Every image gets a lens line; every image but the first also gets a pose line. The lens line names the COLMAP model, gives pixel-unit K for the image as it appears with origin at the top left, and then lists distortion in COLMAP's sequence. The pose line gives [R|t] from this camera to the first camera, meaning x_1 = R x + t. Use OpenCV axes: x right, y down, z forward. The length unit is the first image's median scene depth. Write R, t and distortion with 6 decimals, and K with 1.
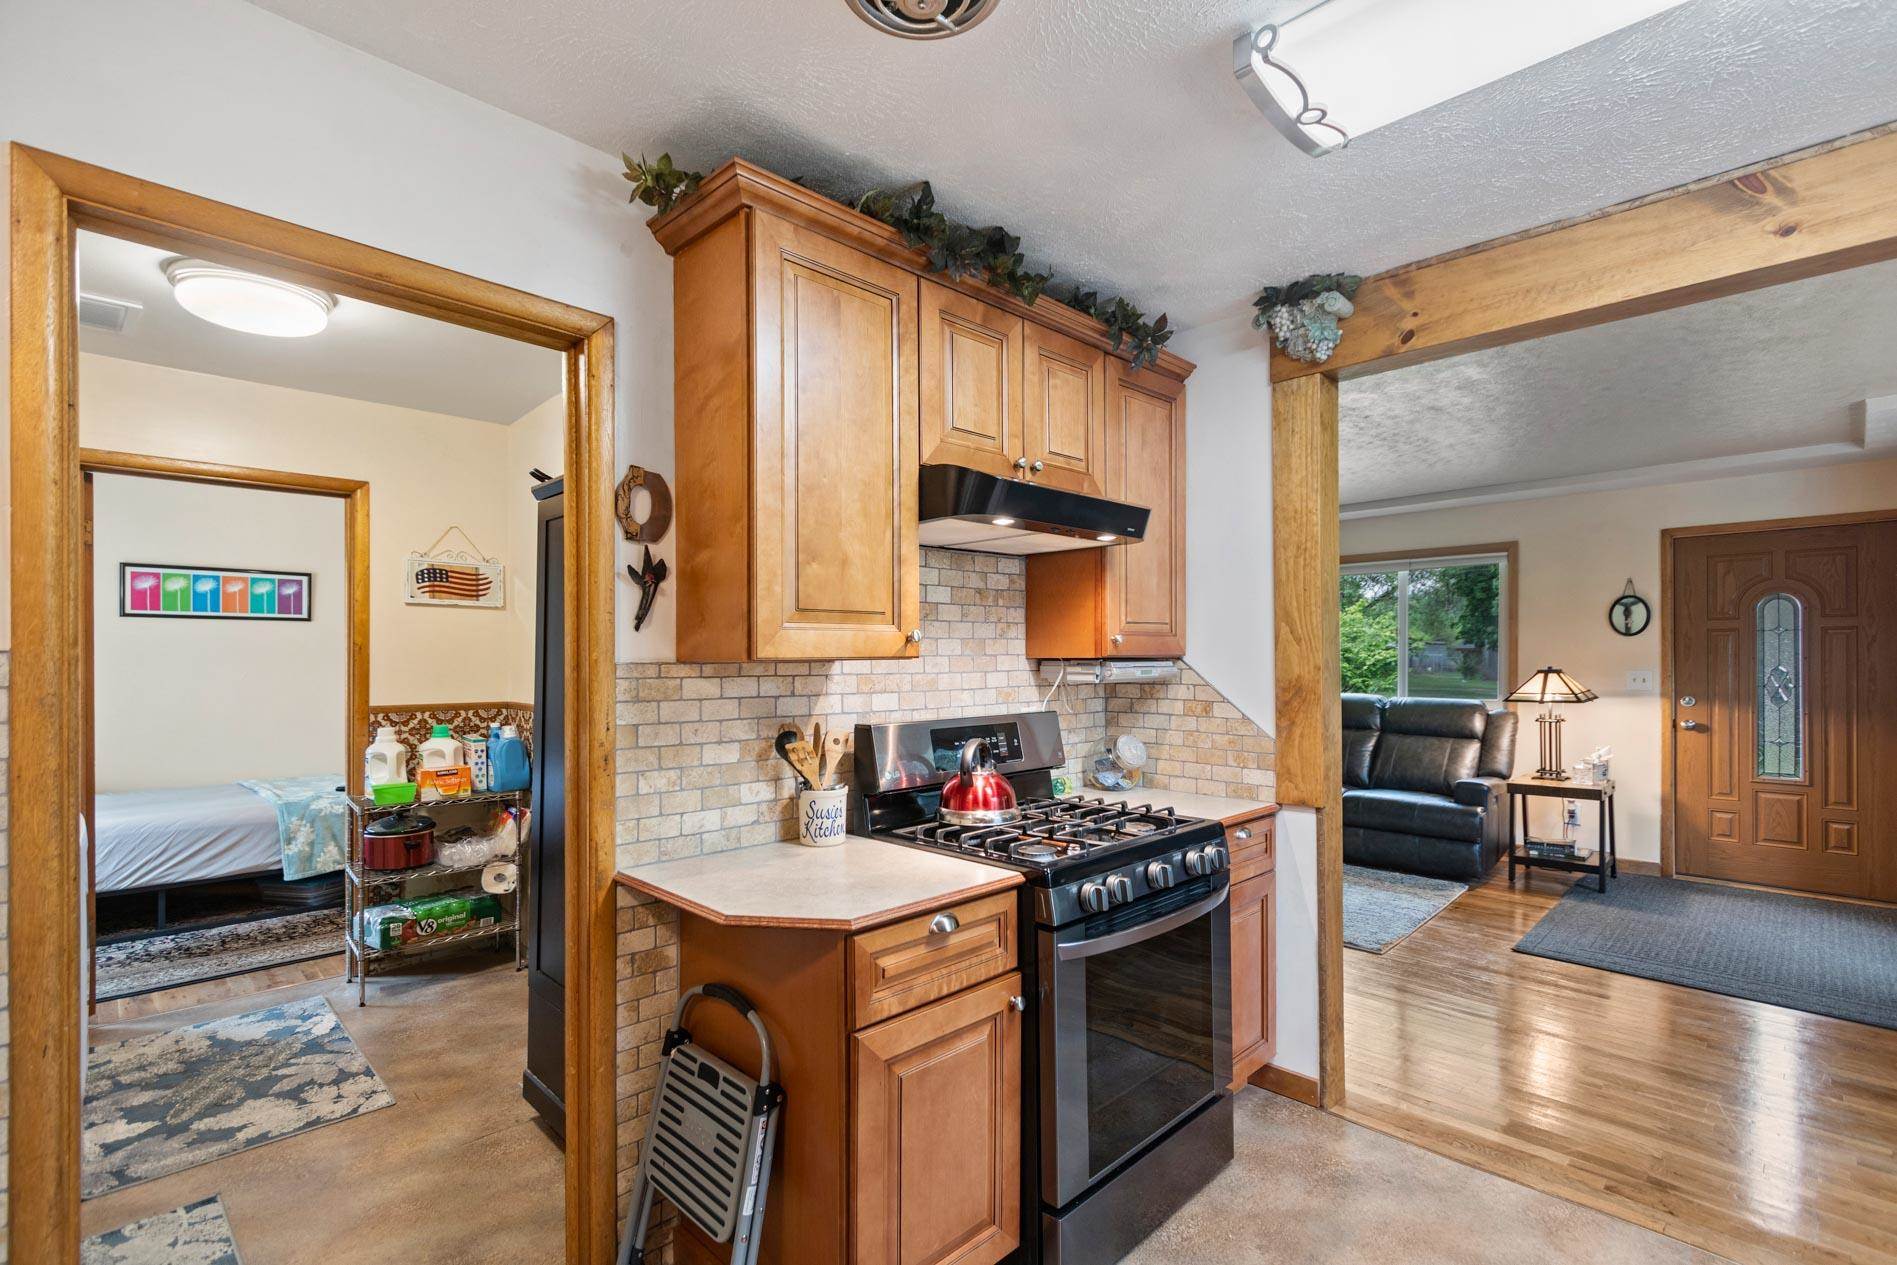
lens RADIAL K [[867.6, 0, 939.1], [0, 867.6, 646.4], [0, 0, 1]] dist [0.004065, -0.001026]
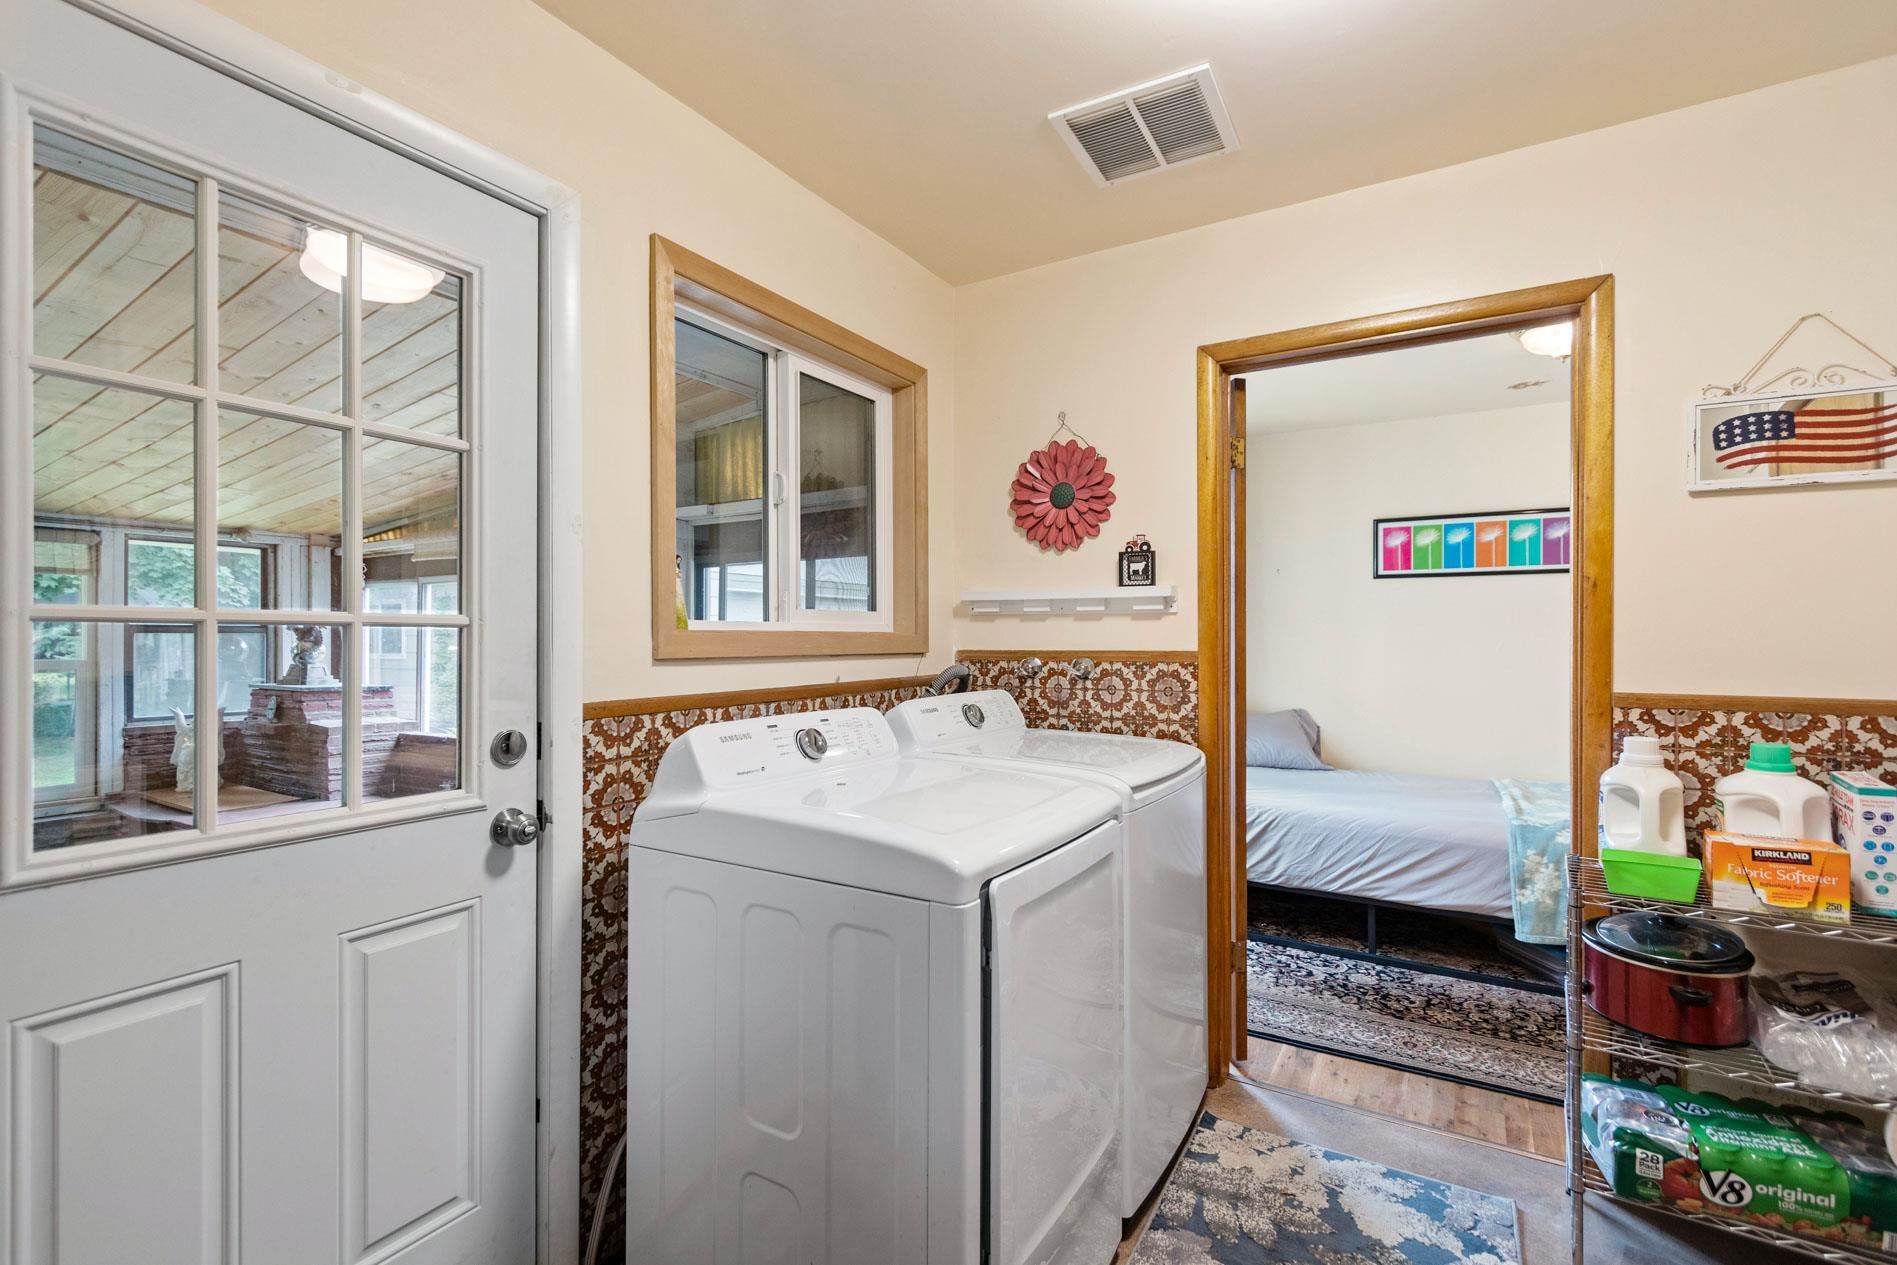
lens RADIAL K [[867.6, 0, 939.1], [0, 867.6, 646.4], [0, 0, 1]] dist [0.004065, -0.001026]
pose [[0.246301, 0.008626, -0.969155, -0.233892], [0.012225, 0.999853, 0.012006, 0.028007], [0.969116, -0.014805, 0.246159, 0.456717]]
